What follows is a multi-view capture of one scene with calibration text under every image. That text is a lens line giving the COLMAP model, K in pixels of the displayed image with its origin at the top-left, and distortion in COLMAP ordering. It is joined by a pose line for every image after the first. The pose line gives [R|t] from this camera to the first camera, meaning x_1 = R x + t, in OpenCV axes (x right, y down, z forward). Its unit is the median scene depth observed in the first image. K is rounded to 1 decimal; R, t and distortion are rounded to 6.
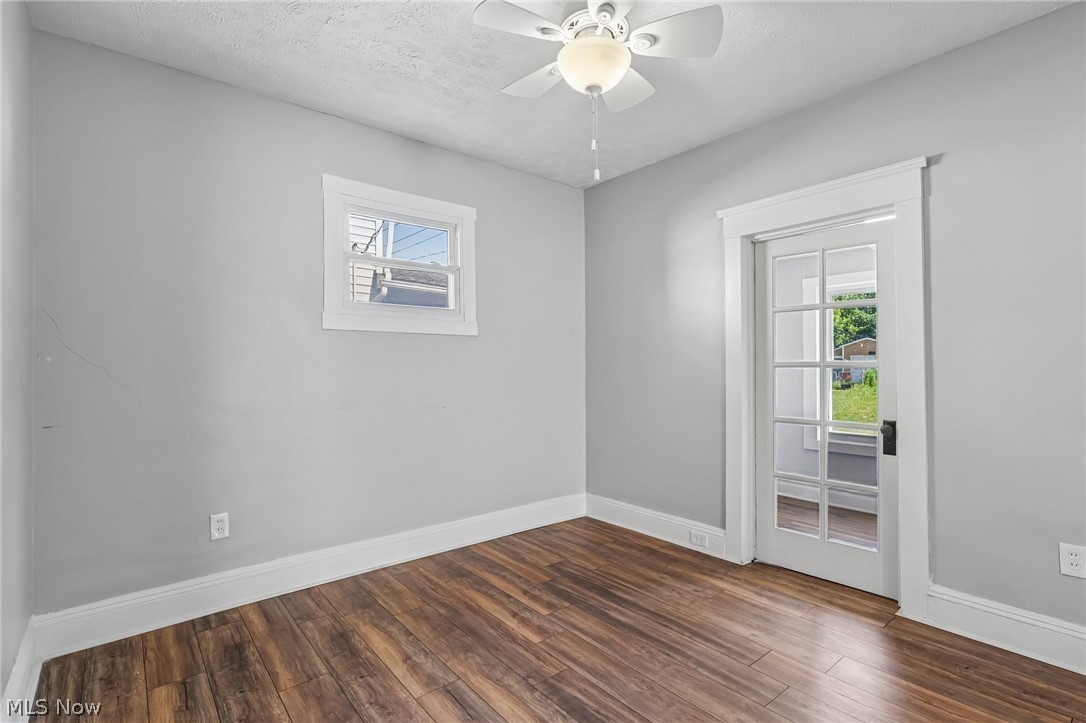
lens RADIAL K [[504.6, 0, 535.1], [0, 504.6, 360.5], [0, 0, 1]] dist [0.002469, -0.000202]
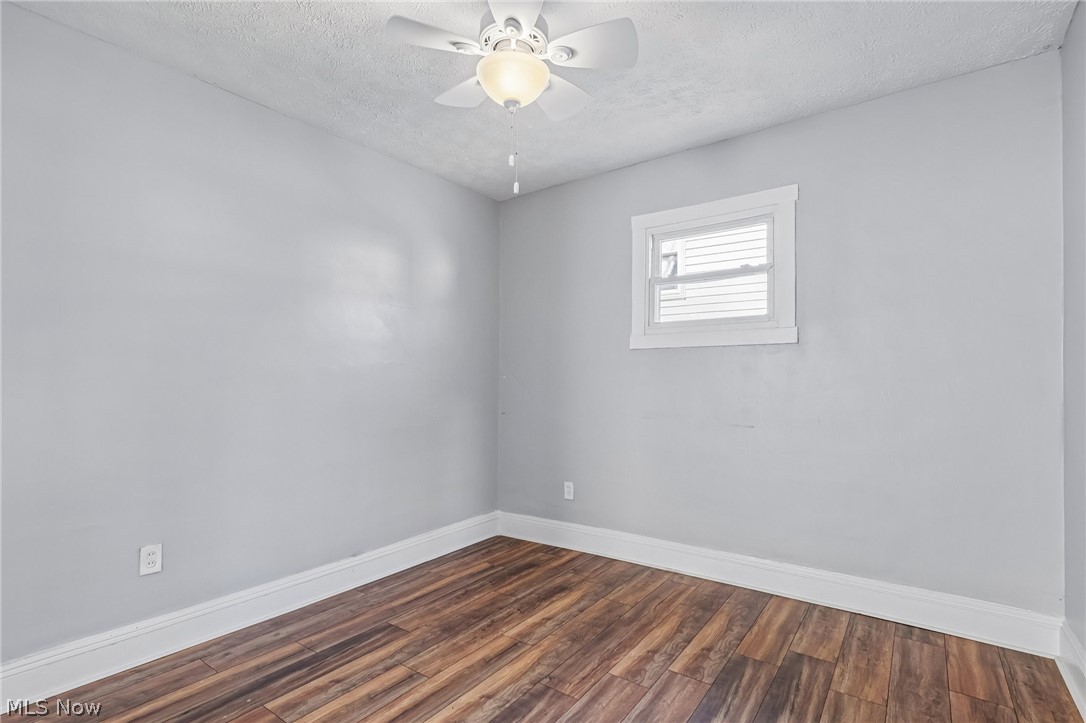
lens RADIAL K [[504.6, 0, 545.2], [0, 504.6, 381.9], [0, 0, 1]] dist [0.002469, -0.000202]
pose [[0.270017, 0.001732, -0.962854, 0.756892], [0.015065, 0.999868, 0.006023, 0.003751], [0.962738, -0.016132, 0.269956, 0.545050]]
